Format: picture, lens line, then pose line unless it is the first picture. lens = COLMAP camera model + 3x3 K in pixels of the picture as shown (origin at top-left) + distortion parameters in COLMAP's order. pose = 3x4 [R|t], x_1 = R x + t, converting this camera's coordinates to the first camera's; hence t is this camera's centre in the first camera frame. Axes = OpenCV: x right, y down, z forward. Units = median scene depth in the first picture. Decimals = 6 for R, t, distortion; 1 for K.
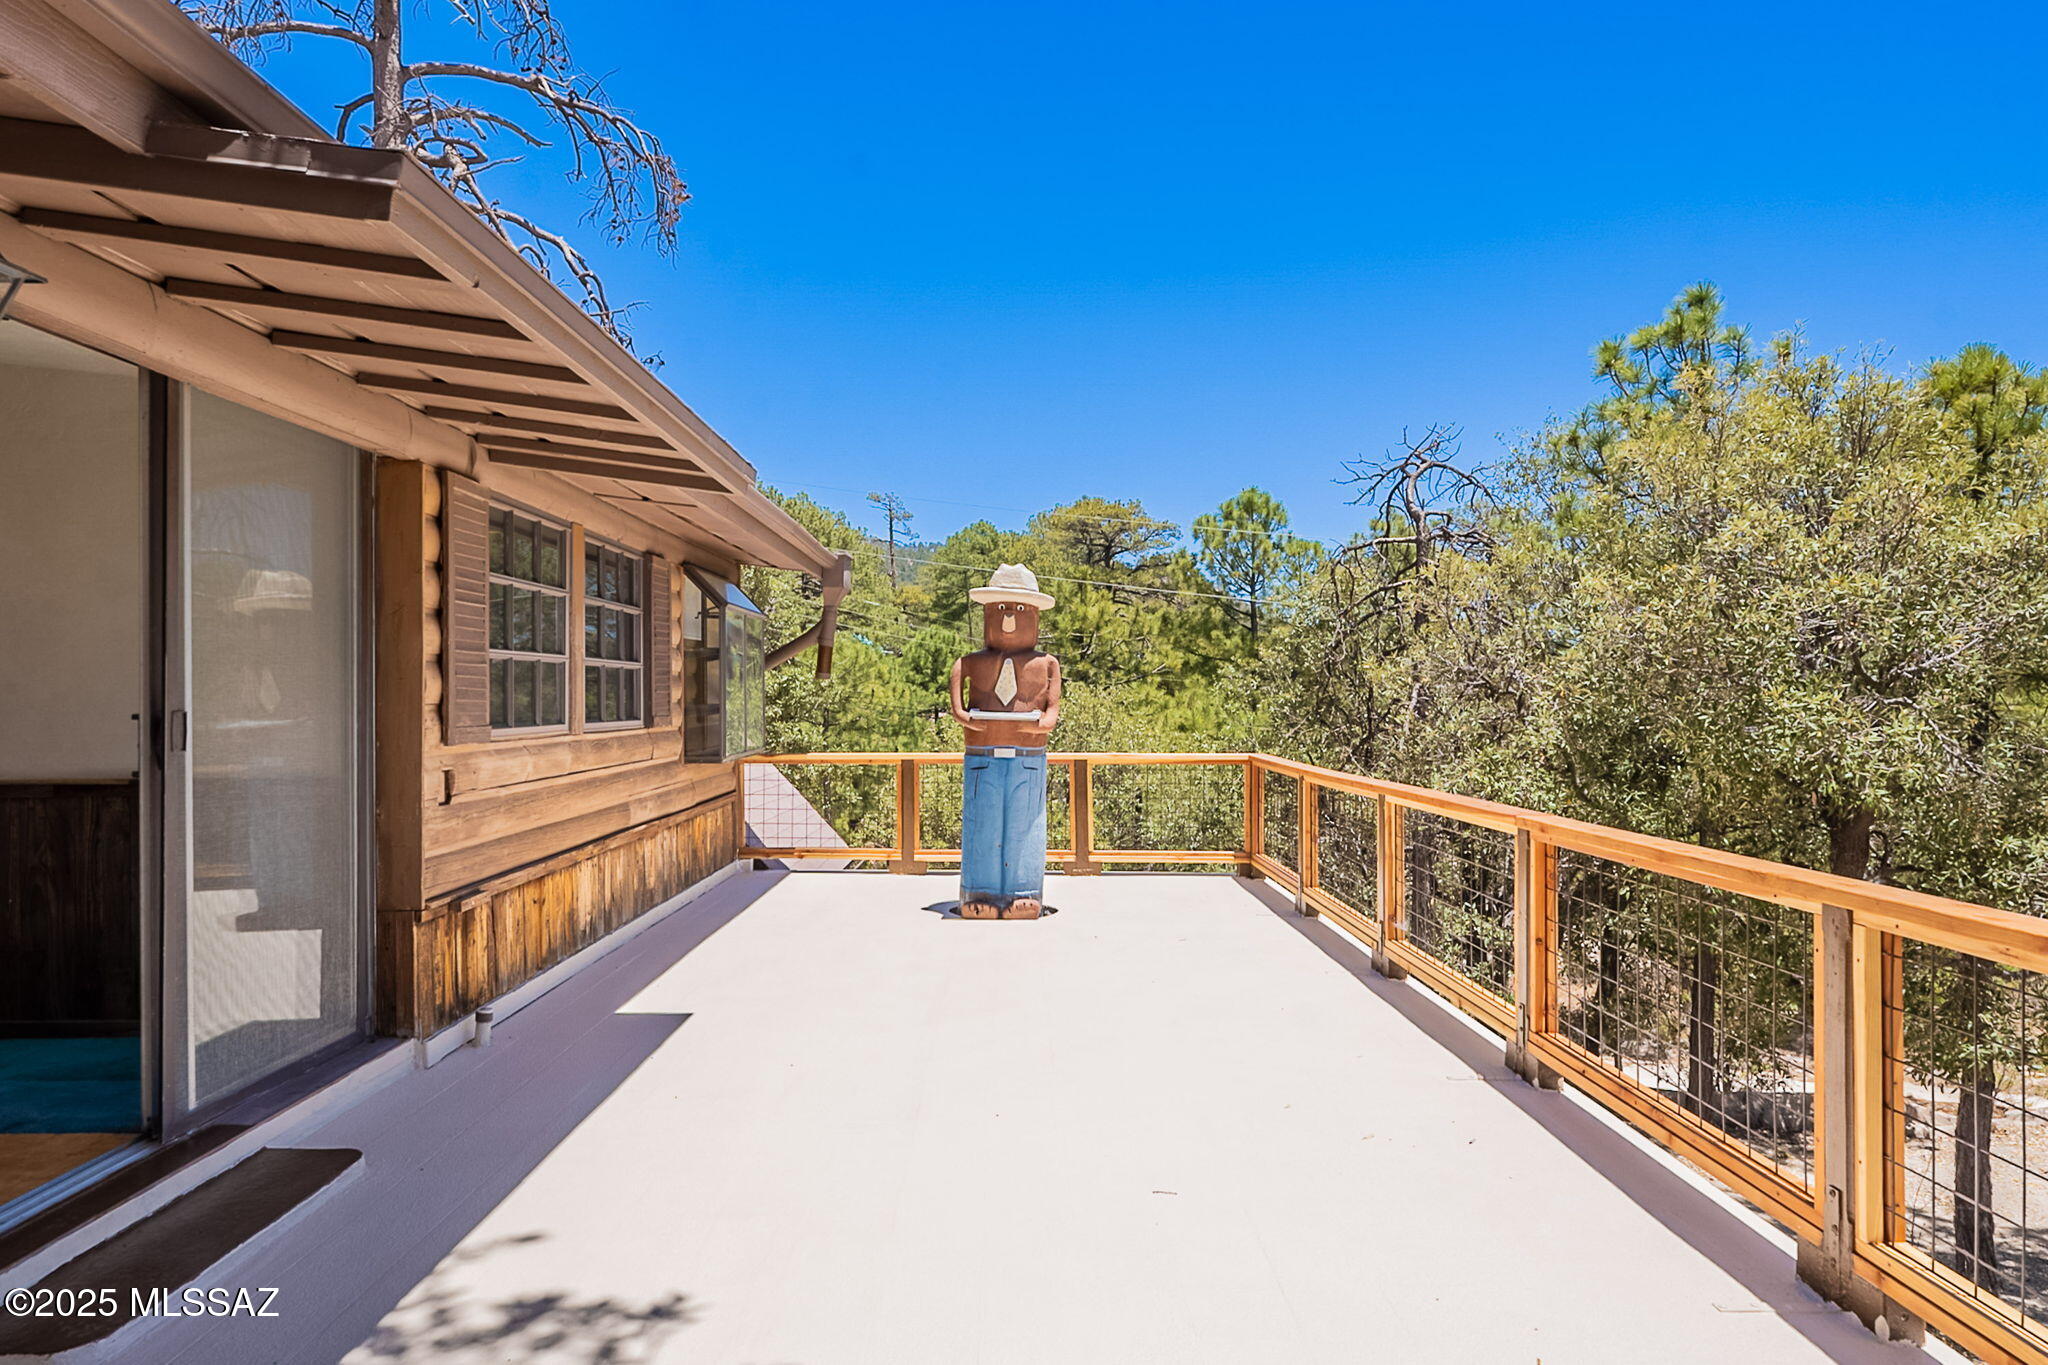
lens RADIAL K [[1166.3, 0, 1022.5], [0, 1166.3, 690.8], [0, 0, 1]] dist [-0.007874, 0.004351]
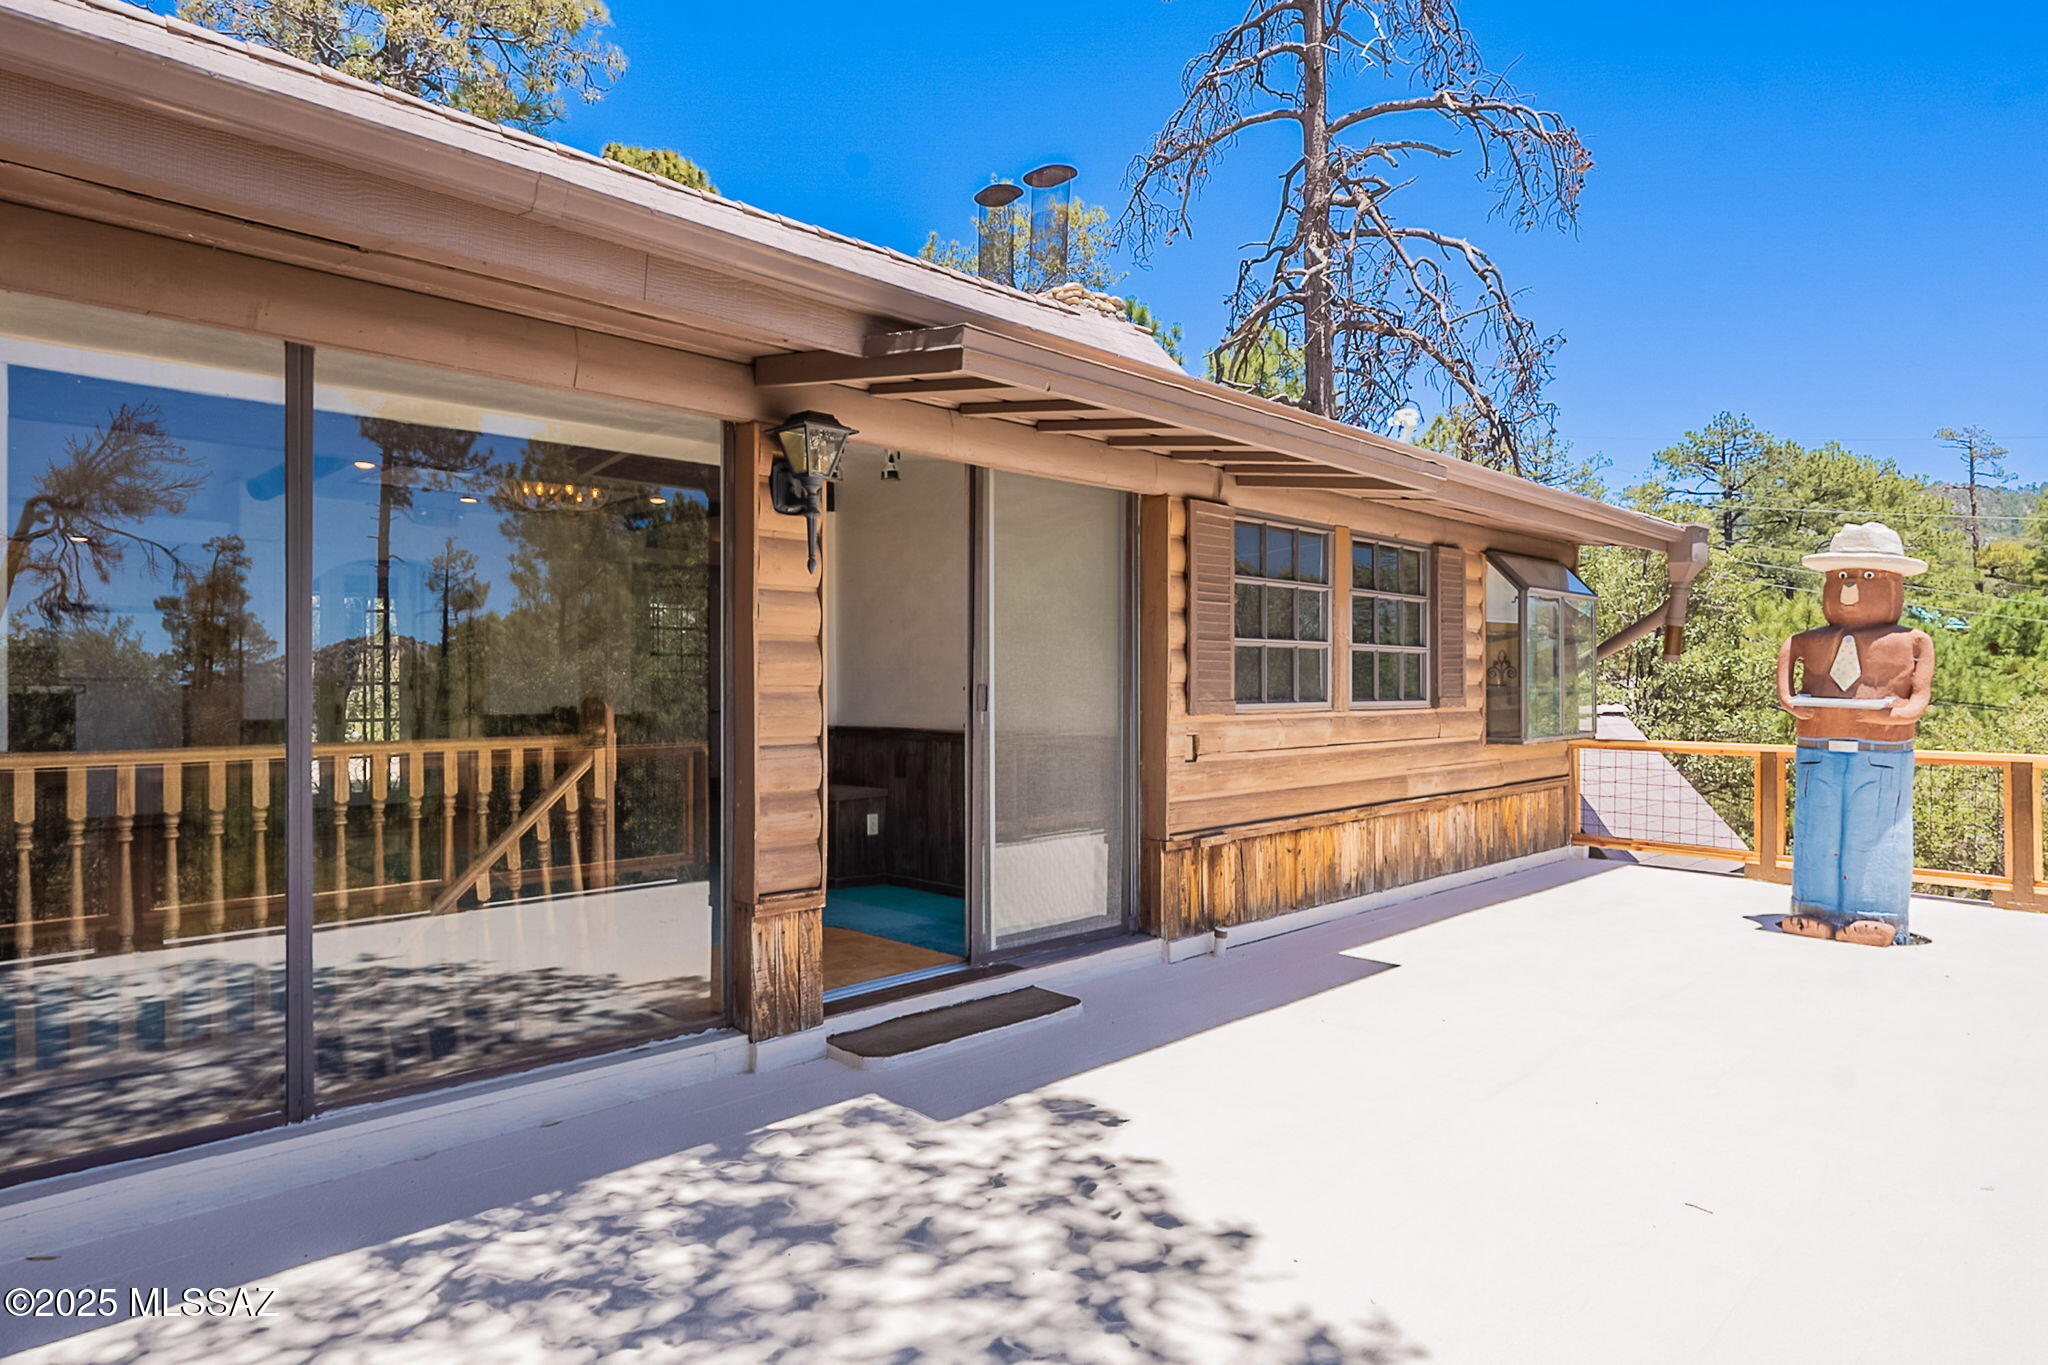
lens RADIAL K [[1166.3, 0, 1058.2], [0, 1166.3, 688.4], [0, 0, 1]] dist [-0.007874, 0.004351]
pose [[0.718044, 0.008874, -0.695941, 0.180065], [-0.001147, 0.999932, 0.011566, 0.001805], [0.695997, -0.007507, 0.718006, -0.010645]]
